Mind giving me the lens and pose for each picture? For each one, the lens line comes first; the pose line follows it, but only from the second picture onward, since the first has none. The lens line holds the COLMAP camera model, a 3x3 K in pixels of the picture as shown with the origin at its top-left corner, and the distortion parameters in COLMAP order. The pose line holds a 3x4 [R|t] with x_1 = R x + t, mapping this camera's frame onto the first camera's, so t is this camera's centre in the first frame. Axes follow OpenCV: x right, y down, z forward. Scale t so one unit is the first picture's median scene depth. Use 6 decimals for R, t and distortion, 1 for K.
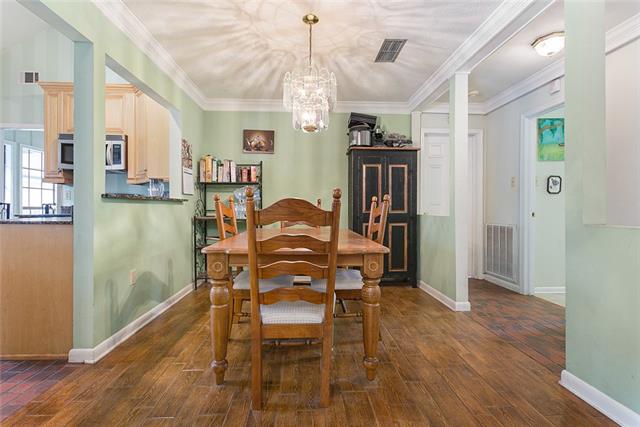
lens RADIAL K [[303.3, 0, 320.0], [0, 303.3, 213.5], [0, 0, 1]] dist [0.000099, -0.000389]
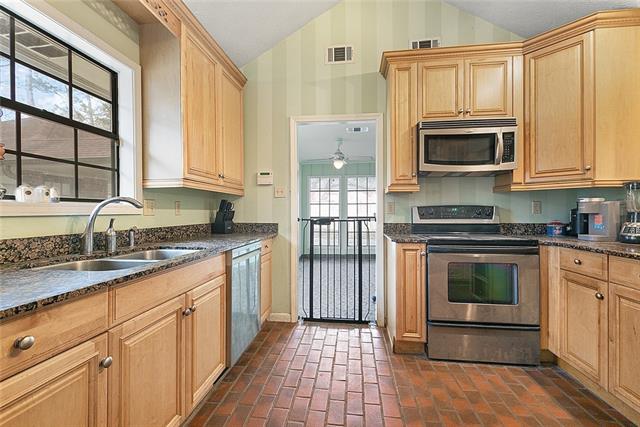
lens RADIAL K [[288.7, 0, 320.0], [0, 288.7, 213.5], [0, 0, 1]] dist [-0.000115, -0.000114]
pose [[0.985497, -0.007284, -0.169537, -0.888027], [0.006332, 0.999961, -0.006152, -0.044360], [0.169575, 0.004989, 0.985505, 0.279207]]
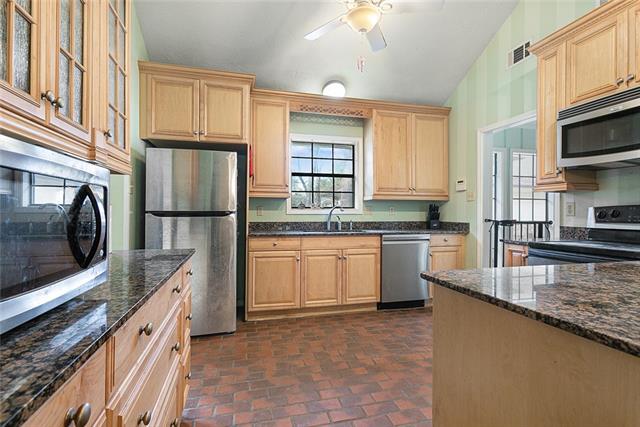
lens RADIAL K [[303.3, 0, 320.0], [0, 303.3, 213.5], [0, 0, 1]] dist [0.000099, -0.000389]
pose [[0.216257, -0.006038, -0.976318, -0.330514], [-0.010784, 0.999905, -0.008573, -0.040605], [0.976277, 0.012383, 0.216172, 0.358314]]
